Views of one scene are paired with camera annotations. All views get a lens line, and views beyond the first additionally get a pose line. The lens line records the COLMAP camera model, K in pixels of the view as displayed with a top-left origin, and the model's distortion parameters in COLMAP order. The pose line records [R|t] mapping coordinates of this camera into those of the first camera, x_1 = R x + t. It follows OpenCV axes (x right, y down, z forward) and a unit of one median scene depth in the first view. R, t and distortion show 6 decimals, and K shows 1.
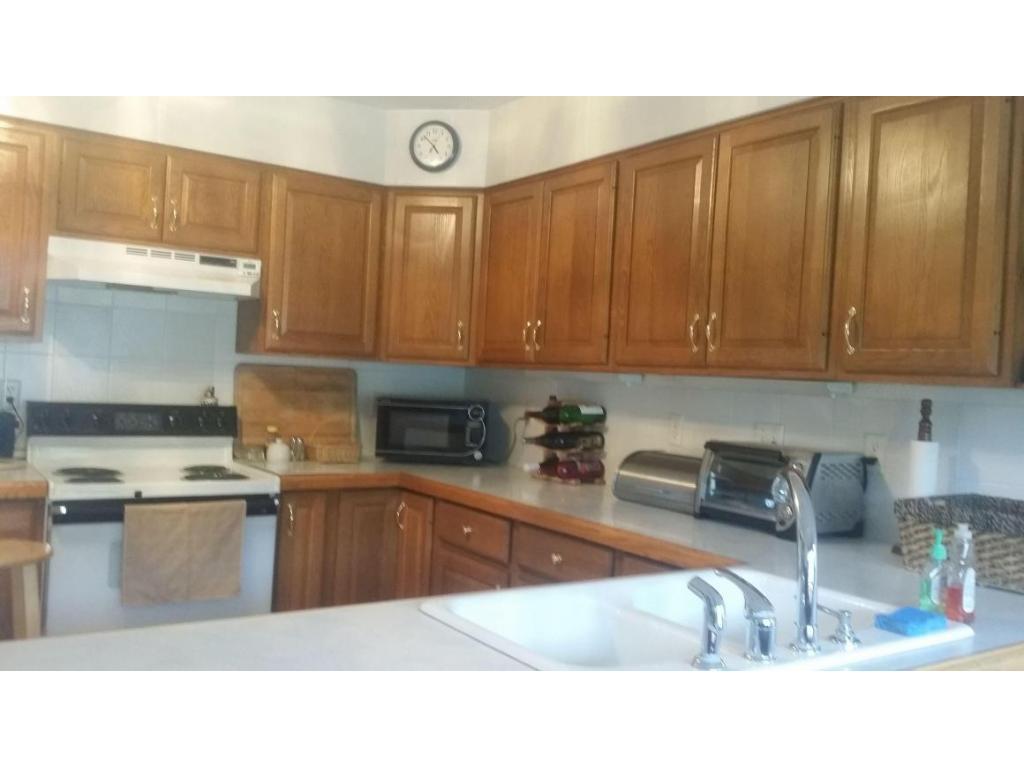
lens RADIAL K [[933.6, 0, 512.0], [0, 933.6, 384.0], [0, 0, 1]] dist [0.092501, -0.207852]
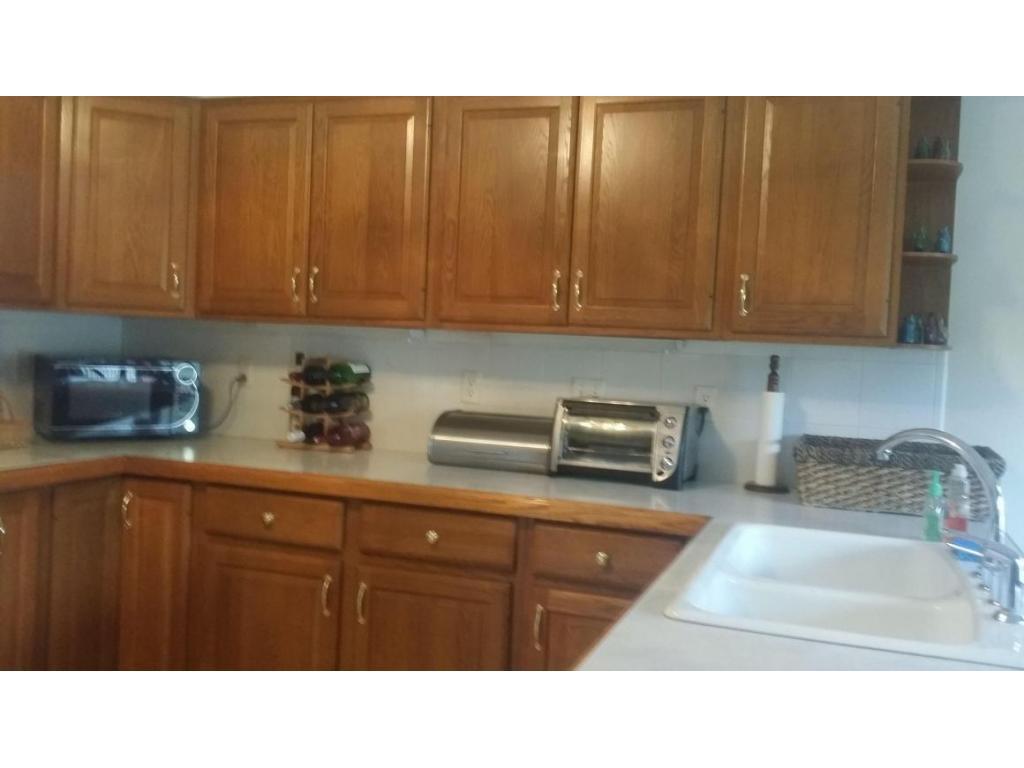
lens RADIAL K [[933.6, 0, 512.0], [0, 933.6, 384.0], [0, 0, 1]] dist [0.092501, -0.207852]
pose [[0.803687, -0.040484, 0.593673, -0.401281], [0.001675, 0.997833, 0.065776, -0.019799], [-0.595050, -0.051869, 0.802013, 0.220286]]
